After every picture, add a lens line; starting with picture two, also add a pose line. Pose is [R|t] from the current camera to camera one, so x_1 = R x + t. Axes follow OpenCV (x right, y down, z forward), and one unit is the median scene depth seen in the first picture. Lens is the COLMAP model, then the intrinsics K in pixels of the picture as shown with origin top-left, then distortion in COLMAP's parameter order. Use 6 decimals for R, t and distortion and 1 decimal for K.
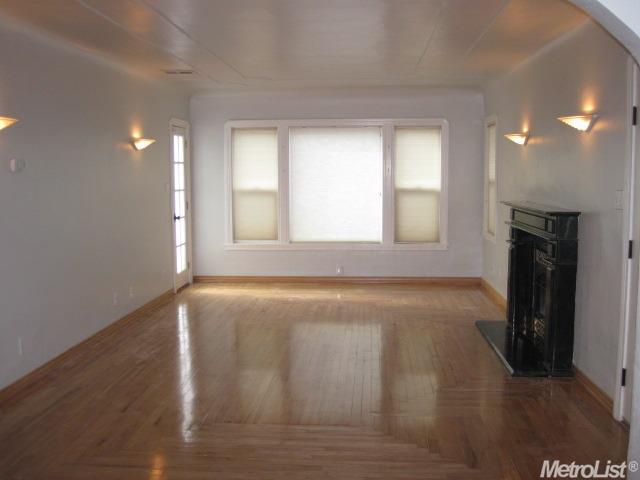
lens RADIAL K [[663.9, 0, 324.7], [0, 663.9, 239.1], [0, 0, 1]] dist [-0.169222, 0.118826]
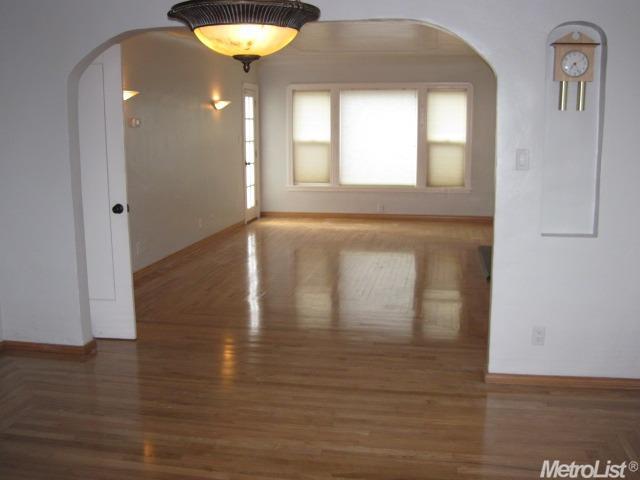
lens RADIAL K [[663.9, 0, 324.7], [0, 663.9, 239.1], [0, 0, 1]] dist [-0.169222, 0.118826]
pose [[0.994171, 0.019578, -0.106020, 0.052610], [-0.012176, 0.997471, 0.070024, 0.019789], [0.107123, -0.068325, 0.991895, -0.220172]]
